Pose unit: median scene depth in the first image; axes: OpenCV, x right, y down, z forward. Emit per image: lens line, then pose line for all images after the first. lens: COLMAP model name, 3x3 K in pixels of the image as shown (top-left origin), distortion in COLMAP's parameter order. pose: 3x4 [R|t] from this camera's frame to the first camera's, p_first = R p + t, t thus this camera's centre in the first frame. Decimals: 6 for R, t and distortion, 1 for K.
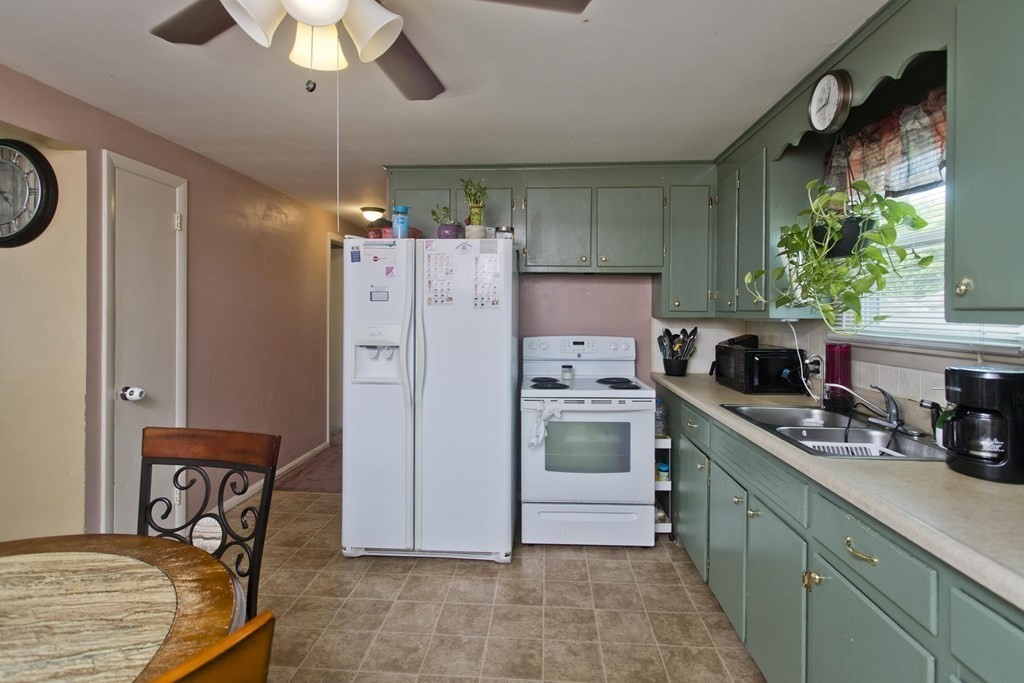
lens RADIAL K [[495.1, 0, 514.9], [0, 495.1, 310.2], [0, 0, 1]] dist [0.000494, 0.000091]
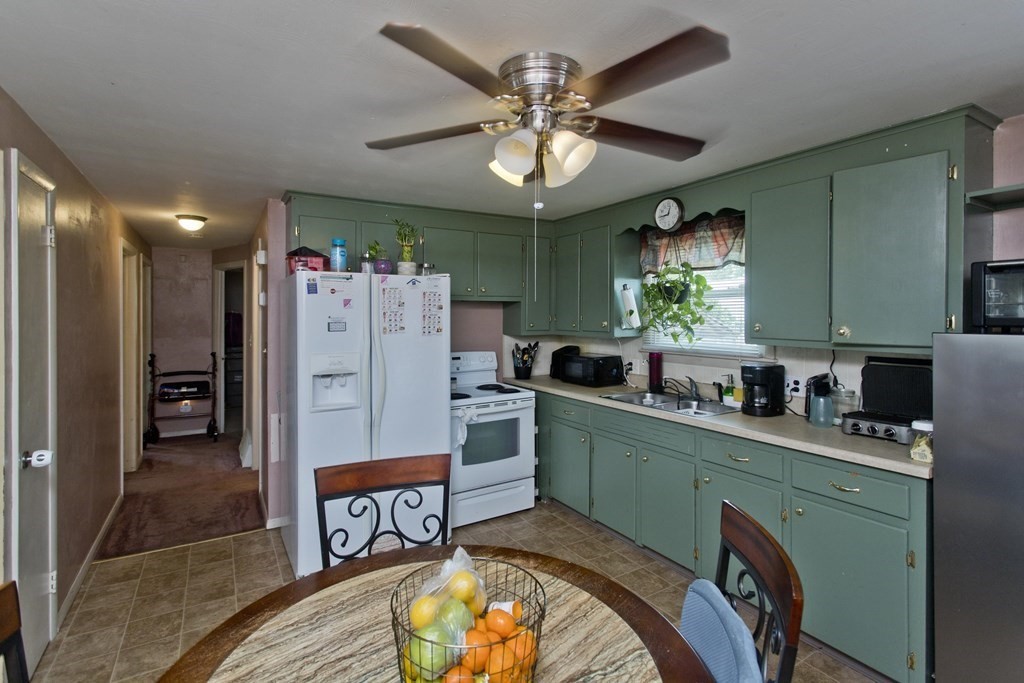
lens RADIAL K [[491.6, 0, 510.3], [0, 491.6, 313.6], [0, 0, 1]] dist [0.000932, 0.000148]
pose [[0.822495, -0.006124, 0.568739, -0.564440], [0.005121, 0.999981, 0.003361, -0.057890], [-0.568749, 0.000148, 0.822511, -0.068228]]
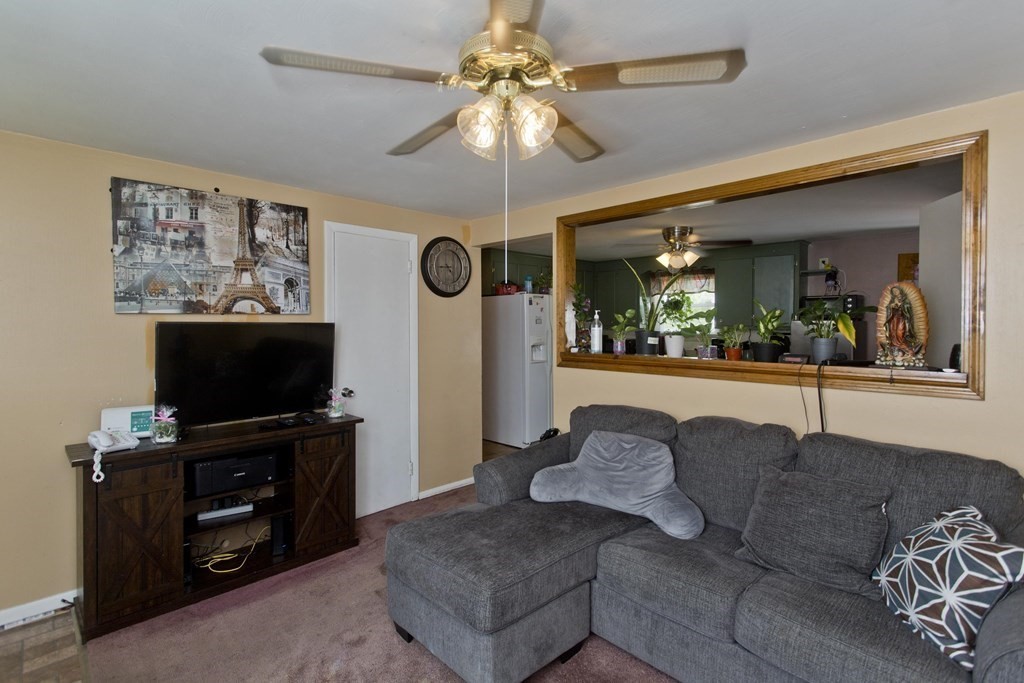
lens RADIAL K [[486.1, 0, 512.0], [0, 486.1, 329.5], [0, 0, 1]] dist [-0.000187, -0.000014]
pose [[0.667855, -0.018748, 0.744055, -1.910503], [0.009755, 0.999817, 0.016436, -0.027944], [-0.744228, -0.003719, 0.667916, -0.315384]]
